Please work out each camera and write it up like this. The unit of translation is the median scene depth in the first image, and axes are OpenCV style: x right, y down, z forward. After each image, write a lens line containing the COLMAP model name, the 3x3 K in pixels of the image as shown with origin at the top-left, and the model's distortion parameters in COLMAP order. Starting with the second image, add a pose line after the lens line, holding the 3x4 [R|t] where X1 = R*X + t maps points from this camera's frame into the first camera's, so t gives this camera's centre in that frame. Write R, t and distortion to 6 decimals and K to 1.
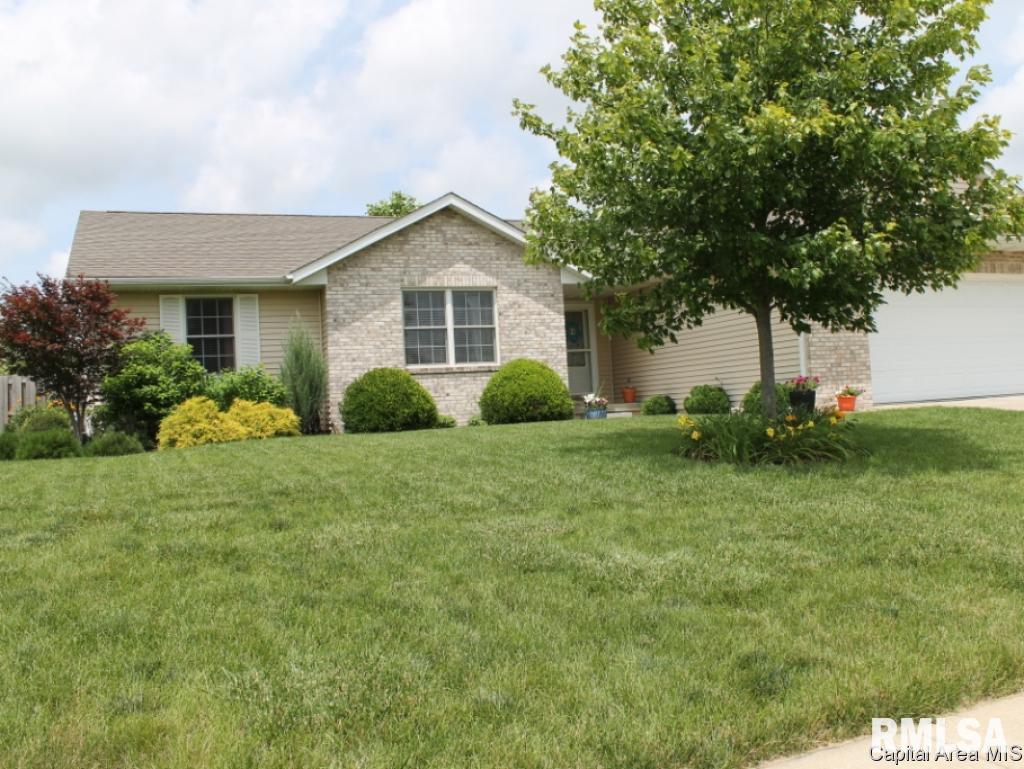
lens RADIAL K [[956.5, 0, 512.2], [0, 956.5, 389.6], [0, 0, 1]] dist [-0.099692, 0.000000]
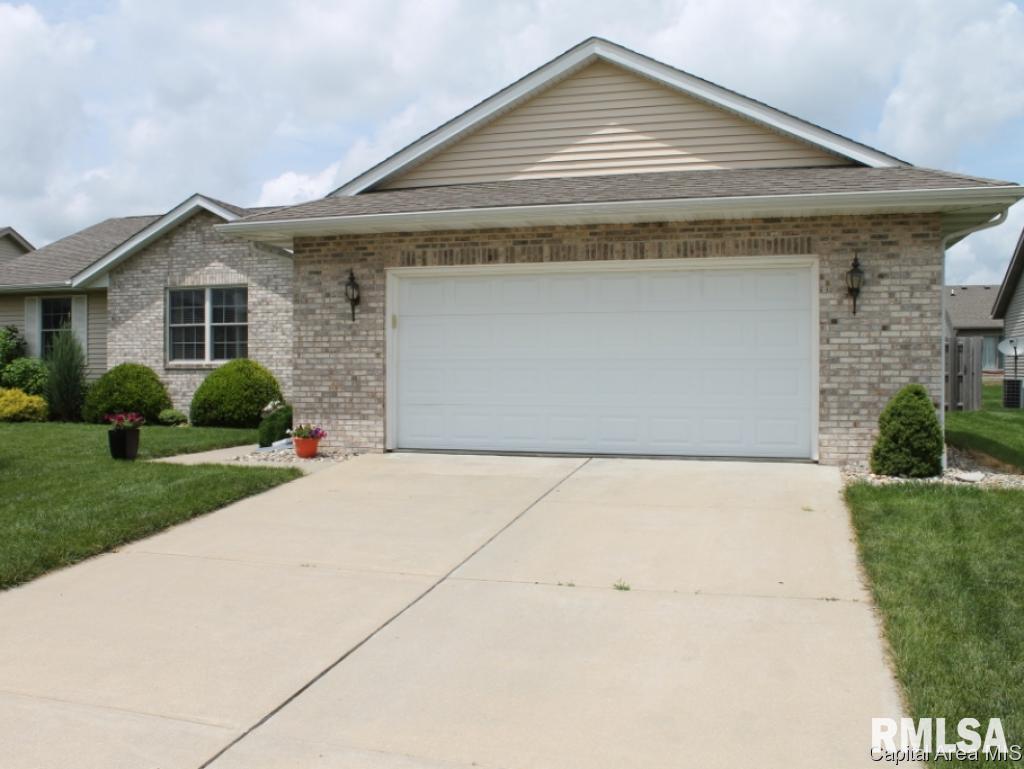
lens RADIAL K [[956.5, 0, 511.7], [0, 956.5, 380.1], [0, 0, 1]] dist [-0.099692, 0.000000]
pose [[0.745888, 0.065486, -0.662845, 0.867836], [-0.029687, 0.997435, 0.065136, -0.083147], [0.665410, -0.028906, 0.745918, 0.464572]]
